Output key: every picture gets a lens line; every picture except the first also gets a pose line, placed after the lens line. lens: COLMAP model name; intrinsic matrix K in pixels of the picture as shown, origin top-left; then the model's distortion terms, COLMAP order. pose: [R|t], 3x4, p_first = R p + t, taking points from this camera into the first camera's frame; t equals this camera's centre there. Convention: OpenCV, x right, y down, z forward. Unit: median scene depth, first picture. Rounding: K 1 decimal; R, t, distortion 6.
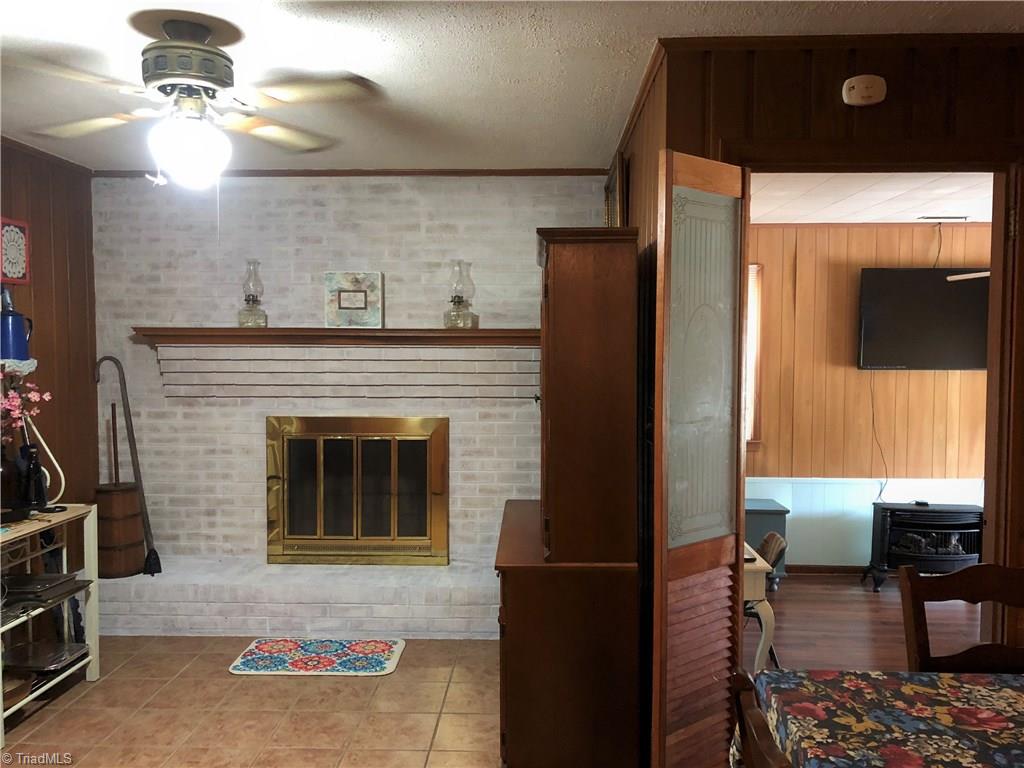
lens RADIAL K [[836.1, 0, 511.1], [0, 836.1, 384.8], [0, 0, 1]] dist [0.032157, -0.030043]
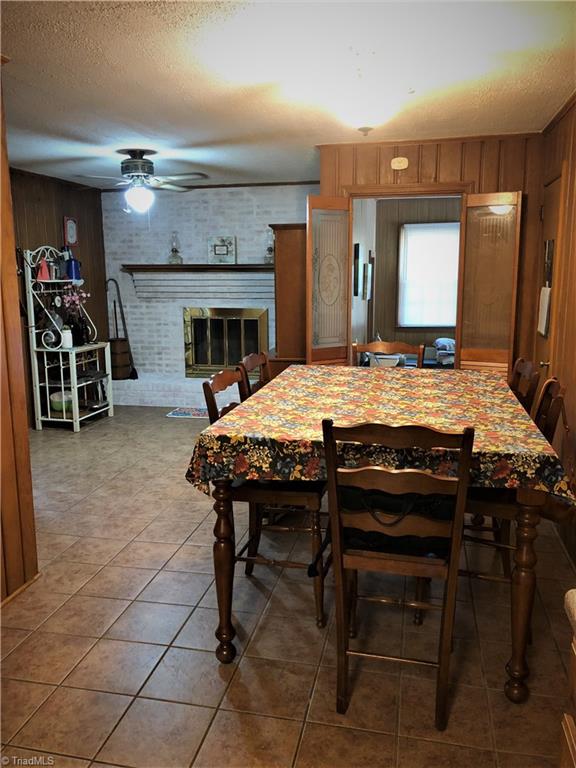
lens RADIAL K [[627.1, 0, 287.6], [0, 627.1, 382.4], [0, 0, 1]] dist [0.032157, -0.030043]
pose [[0.985127, 0.020325, -0.170623, 0.238784], [0.001282, 0.992082, 0.125582, 0.027538], [0.171824, -0.123932, 0.977301, -0.515927]]
